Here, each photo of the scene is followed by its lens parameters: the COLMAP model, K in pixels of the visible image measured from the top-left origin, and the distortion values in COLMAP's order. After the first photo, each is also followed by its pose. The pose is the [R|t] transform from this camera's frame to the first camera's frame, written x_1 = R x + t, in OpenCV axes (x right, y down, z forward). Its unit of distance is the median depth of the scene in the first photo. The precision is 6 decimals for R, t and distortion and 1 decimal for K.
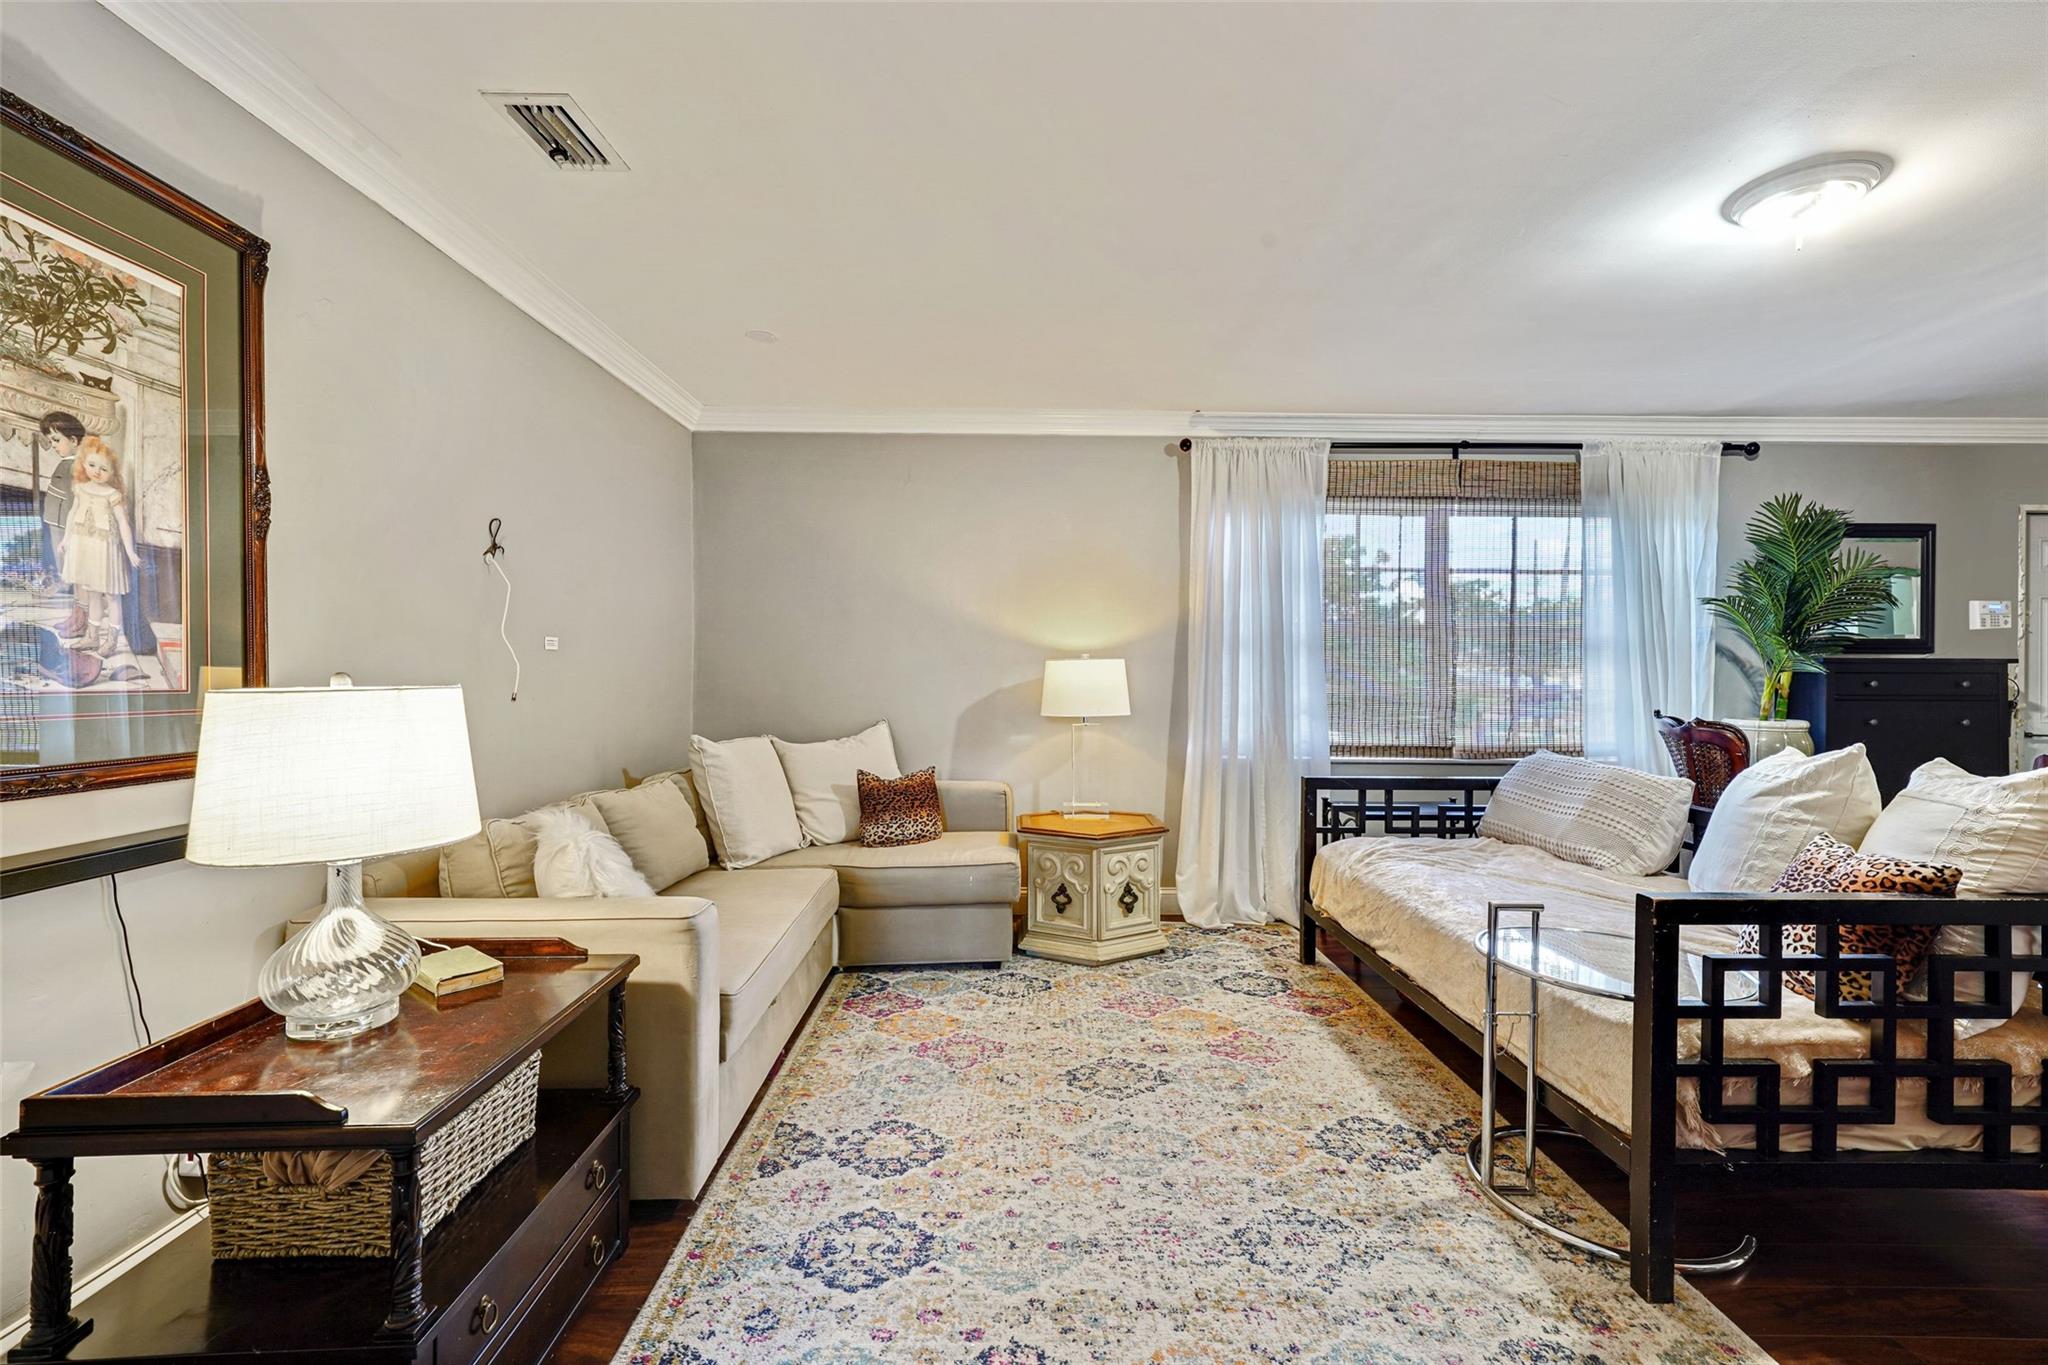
lens RADIAL K [[898.2, 0, 1029.0], [0, 898.2, 668.1], [0, 0, 1]] dist [0.007533, 0.001620]
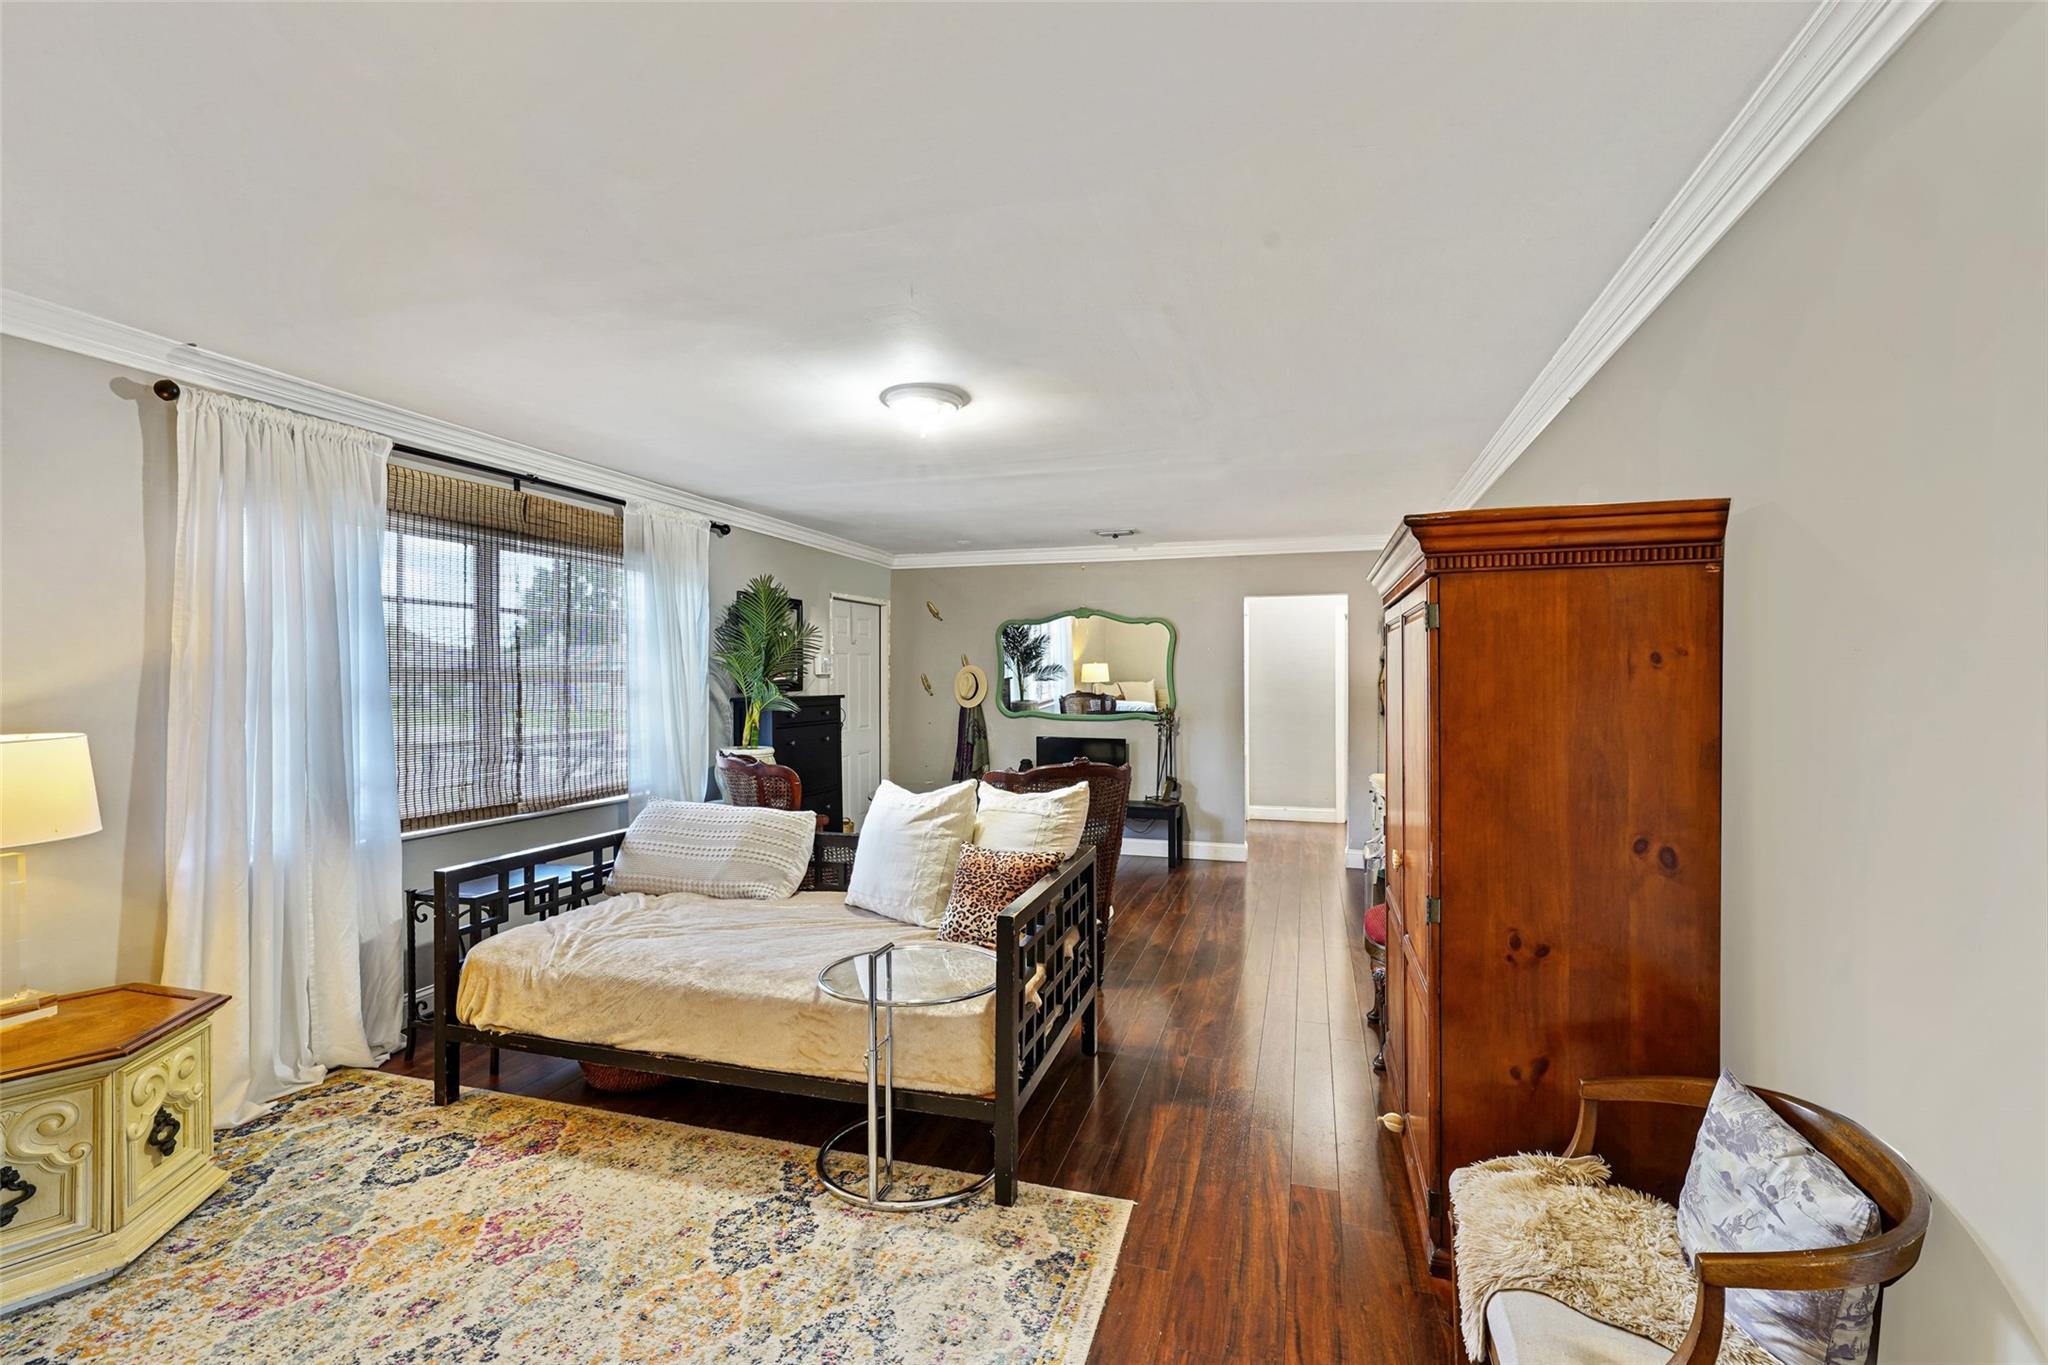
lens RADIAL K [[898.2, 0, 1031.6], [0, 898.2, 679.0], [0, 0, 1]] dist [0.007533, 0.001620]
pose [[0.315136, -0.007994, 0.949013, -0.308698], [-0.001748, 0.999958, 0.009003, -0.062727], [-0.949045, -0.004496, 0.315109, 0.267909]]
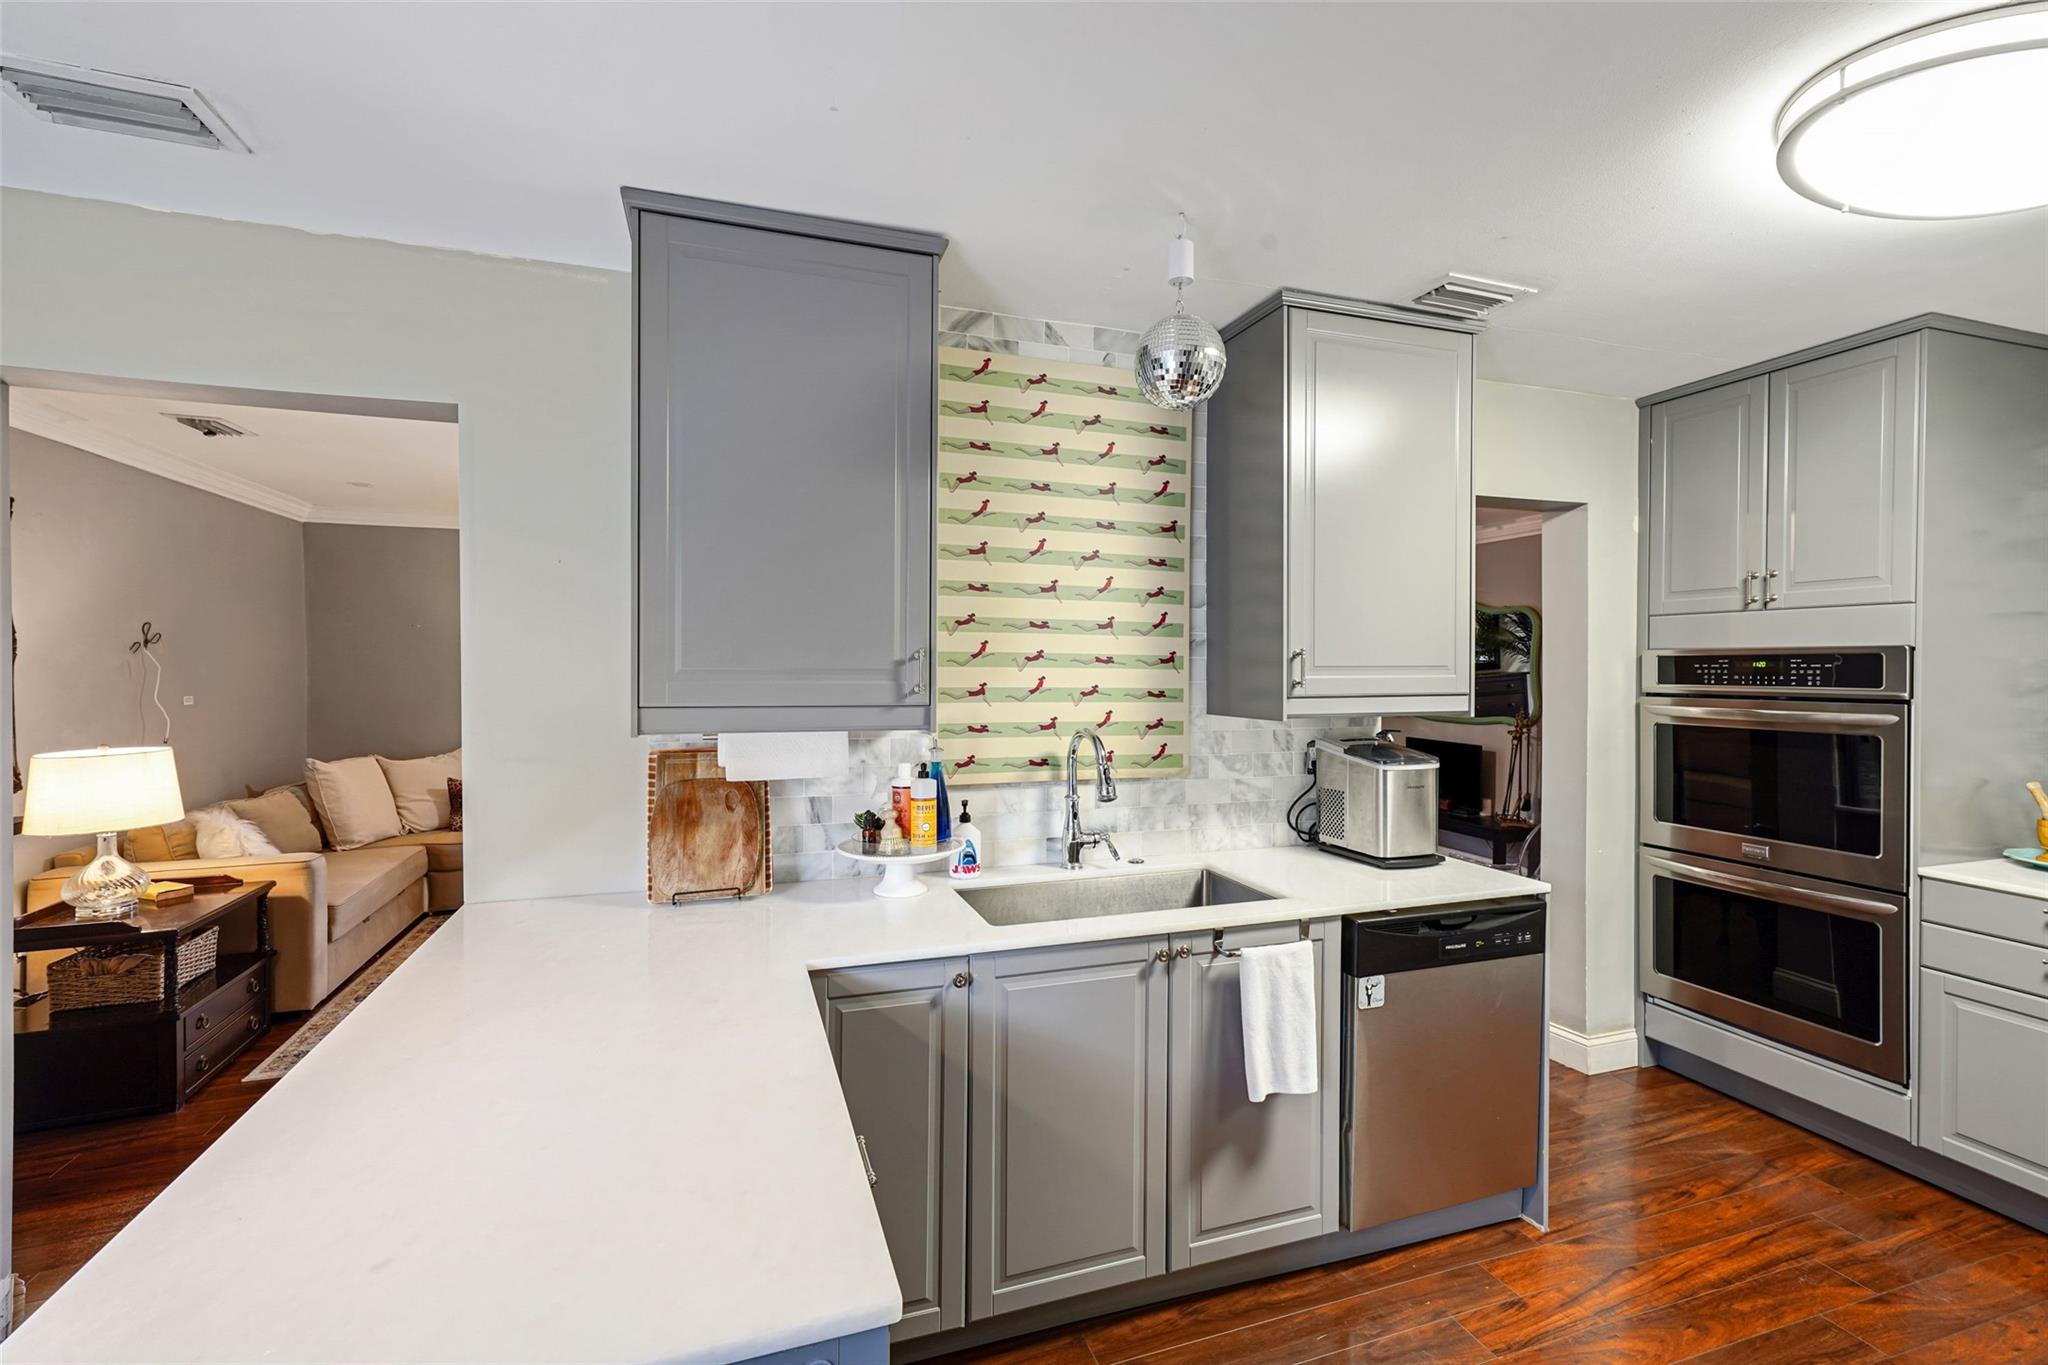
lens RADIAL K [[898.2, 0, 1019.9], [0, 898.2, 675.5], [0, 0, 1]] dist [0.007533, 0.001620]
pose [[0.951851, -0.006934, 0.306482, 0.262667], [0.002169, 0.999871, 0.015886, -0.077725], [-0.306553, -0.014456, 0.951744, -0.704763]]
